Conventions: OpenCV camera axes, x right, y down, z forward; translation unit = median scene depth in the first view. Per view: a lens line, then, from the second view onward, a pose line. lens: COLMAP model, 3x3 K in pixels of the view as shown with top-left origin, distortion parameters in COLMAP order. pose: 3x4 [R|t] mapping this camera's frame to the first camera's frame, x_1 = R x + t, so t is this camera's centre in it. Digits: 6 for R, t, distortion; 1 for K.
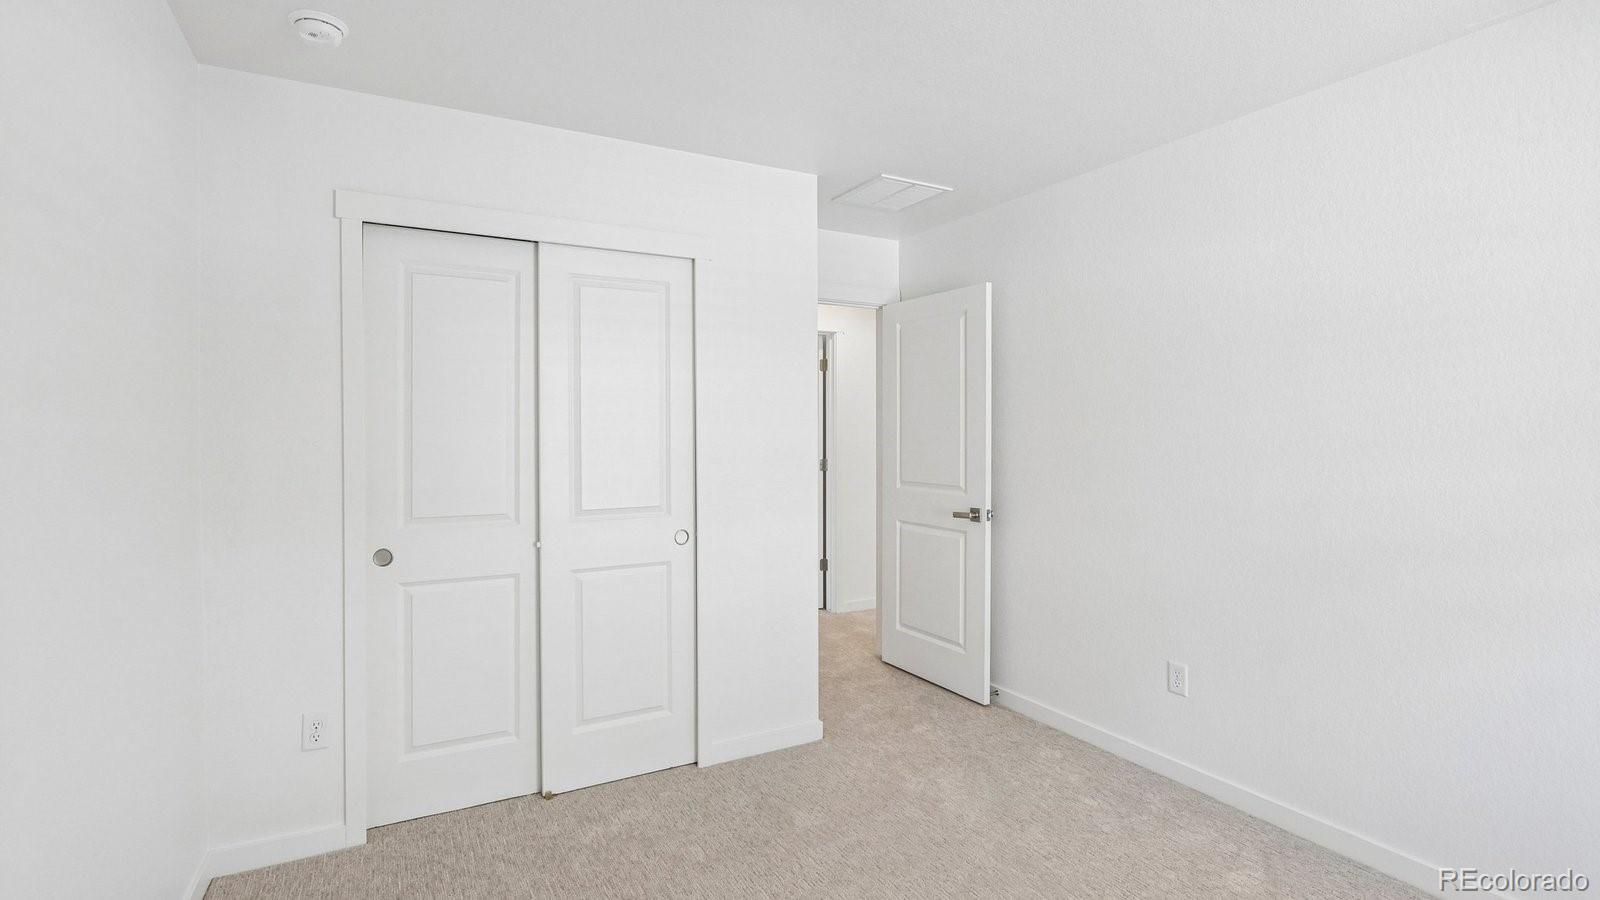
lens RADIAL K [[739.4, 0, 785.9], [0, 739.4, 437.2], [0, 0, 1]] dist [-0.016696, 0.000277]
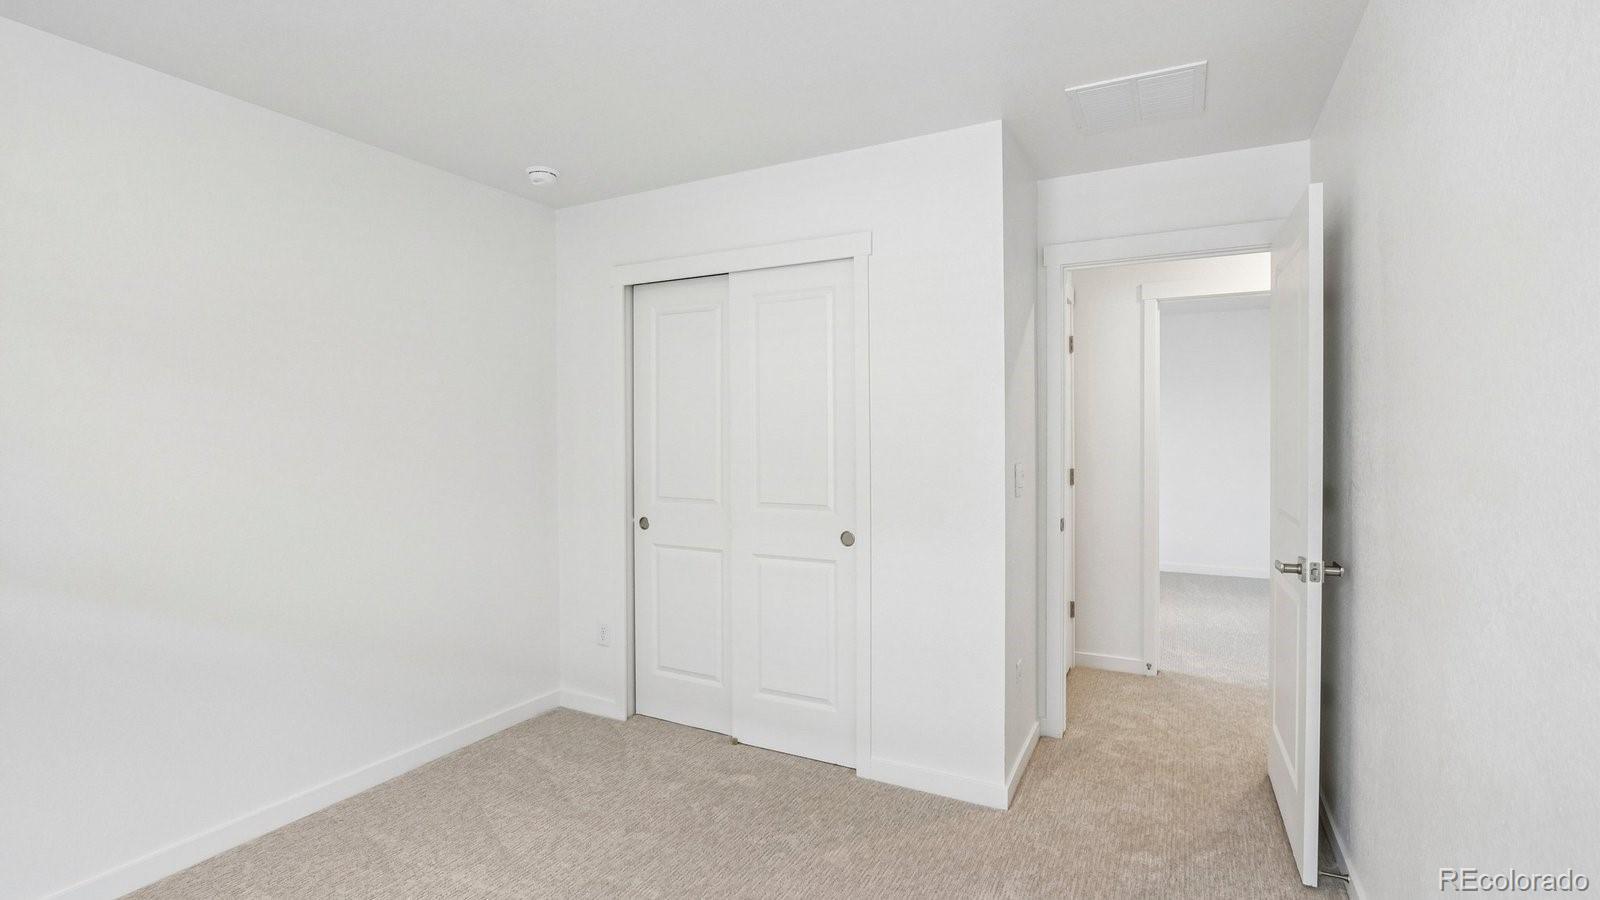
lens RADIAL K [[739.4, 0, 785.9], [0, 739.4, 437.2], [0, 0, 1]] dist [-0.016696, 0.000277]
pose [[0.550409, 0.005201, -0.834879, 0.689322], [-0.005720, 0.999981, 0.002458, -0.002739], [0.834876, 0.003422, 0.550428, 0.407797]]
